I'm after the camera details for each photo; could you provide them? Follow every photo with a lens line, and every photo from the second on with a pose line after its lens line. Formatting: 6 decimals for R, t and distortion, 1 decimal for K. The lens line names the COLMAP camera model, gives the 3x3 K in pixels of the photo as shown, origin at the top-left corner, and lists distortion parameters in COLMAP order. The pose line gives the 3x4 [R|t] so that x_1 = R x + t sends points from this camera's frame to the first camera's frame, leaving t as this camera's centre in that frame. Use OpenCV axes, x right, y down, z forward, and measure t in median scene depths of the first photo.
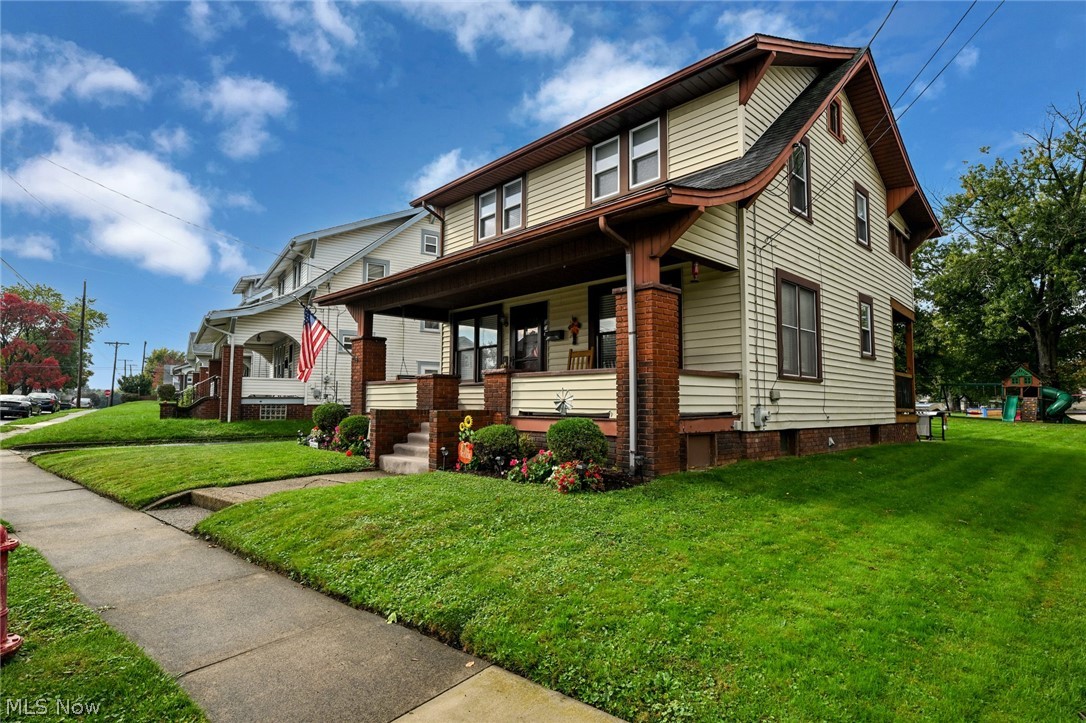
lens RADIAL K [[564.2, 0, 548.1], [0, 564.2, 365.6], [0, 0, 1]] dist [0.002104, 0.000611]
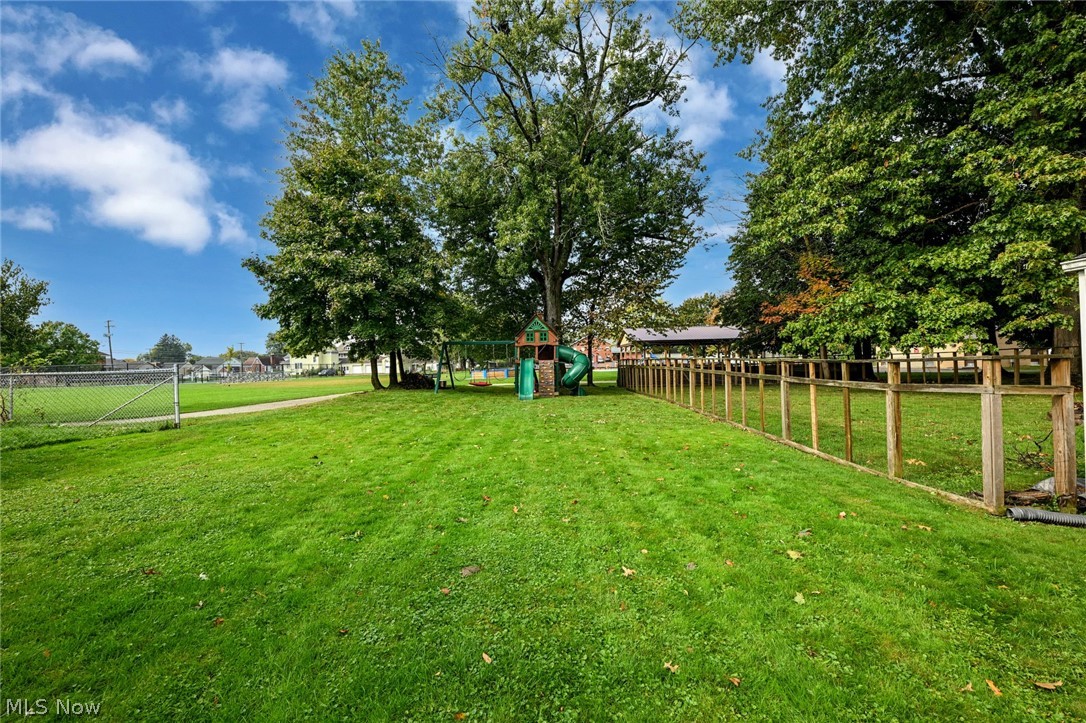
lens RADIAL K [[435.2, 0, 541.6], [0, 435.2, 361.1], [0, 0, 1]] dist [0.002936, -0.000065]
pose [[0.695130, -0.020550, 0.718590, 0.444997], [-0.021838, 0.998526, 0.049681, 0.029701], [-0.718552, -0.050227, 0.693657, 0.610196]]
